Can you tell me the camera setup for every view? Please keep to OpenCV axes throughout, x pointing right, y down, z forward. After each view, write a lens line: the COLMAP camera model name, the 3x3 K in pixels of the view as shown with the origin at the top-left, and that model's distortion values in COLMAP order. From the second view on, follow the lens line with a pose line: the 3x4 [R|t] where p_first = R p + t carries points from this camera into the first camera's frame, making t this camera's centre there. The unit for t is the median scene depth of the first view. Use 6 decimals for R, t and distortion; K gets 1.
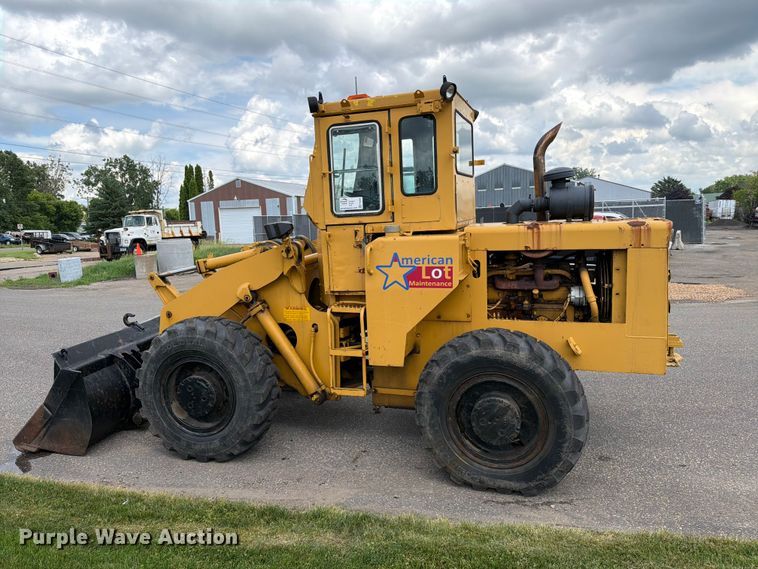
lens RADIAL K [[551.6, 0, 380.4], [0, 551.6, 274.3], [0, 0, 1]] dist [0.067870, -0.092198]
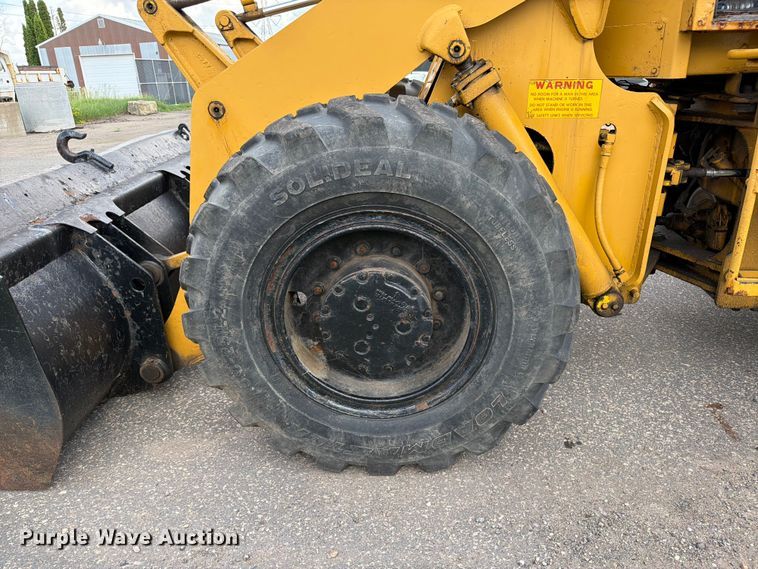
lens RADIAL K [[546.7, 0, 380.5], [0, 546.7, 287.7], [0, 0, 1]] dist [0.080885, -0.103288]
pose [[0.979219, -0.071656, 0.189726, -0.091098], [0.021523, 0.966936, 0.254108, 0.024618], [-0.201661, -0.244744, 0.948384, 0.154222]]
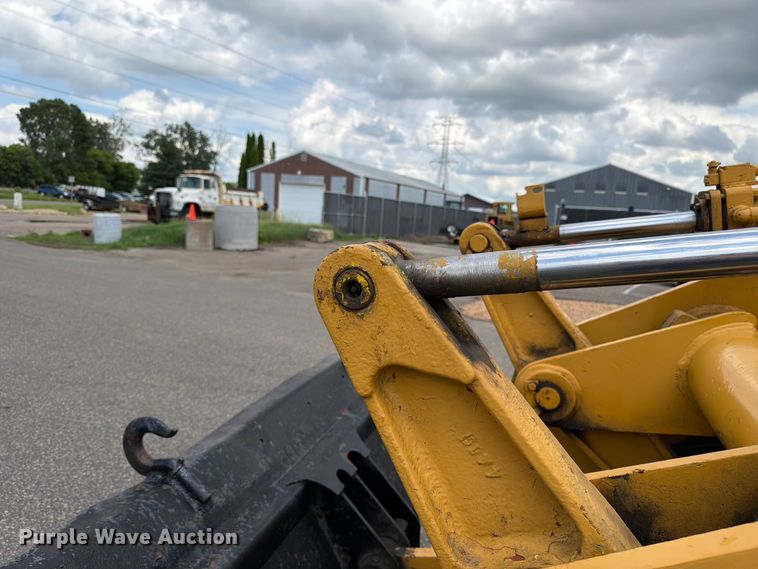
lens RADIAL K [[546.0, 0, 376.1], [0, 546.0, 280.3], [0, 0, 1]] dist [0.109680, -0.217423]
pose [[0.990637, 0.113834, -0.075362, -0.104804], [-0.112092, 0.993332, 0.026964, 0.000343], [0.077929, -0.018264, 0.996792, 0.235195]]
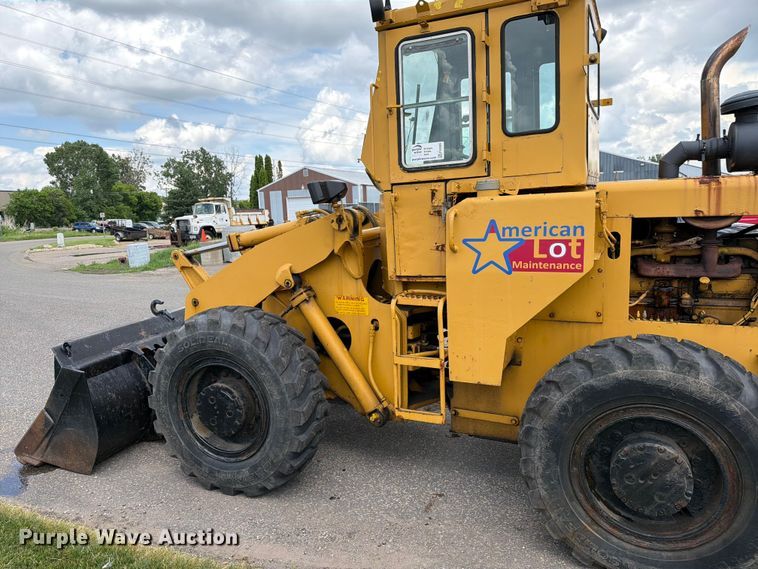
lens RADIAL K [[546.0, 0, 376.1], [0, 546.0, 280.3], [0, 0, 1]] dist [0.109680, -0.217423]
pose [[0.991961, 0.015887, -0.125543, -0.006063], [-0.012538, 0.999545, 0.027427, 0.003970], [0.125922, -0.025632, 0.991709, 0.064564]]
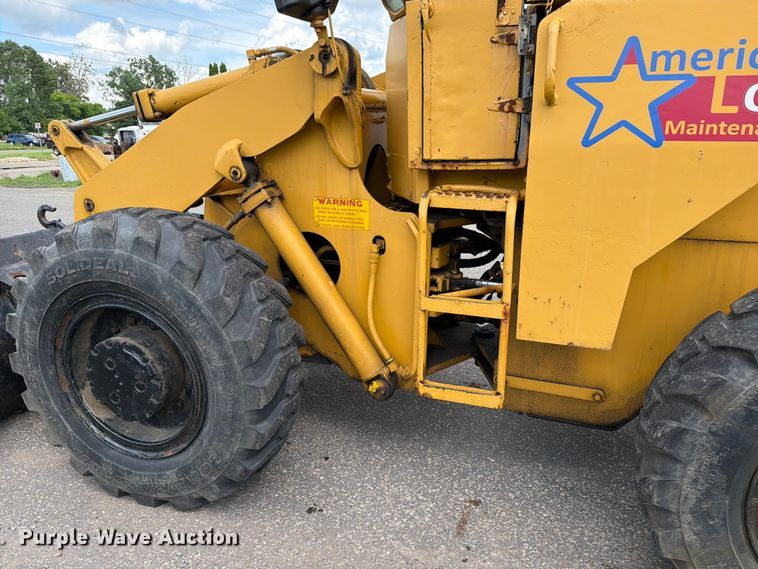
lens RADIAL K [[546.7, 0, 380.5], [0, 546.7, 287.7], [0, 0, 1]] dist [0.080885, -0.103288]
pose [[0.997929, 0.042528, -0.048270, -0.023076], [-0.033830, 0.985113, 0.168546, 0.013509], [0.054719, -0.166564, 0.984511, 0.131756]]
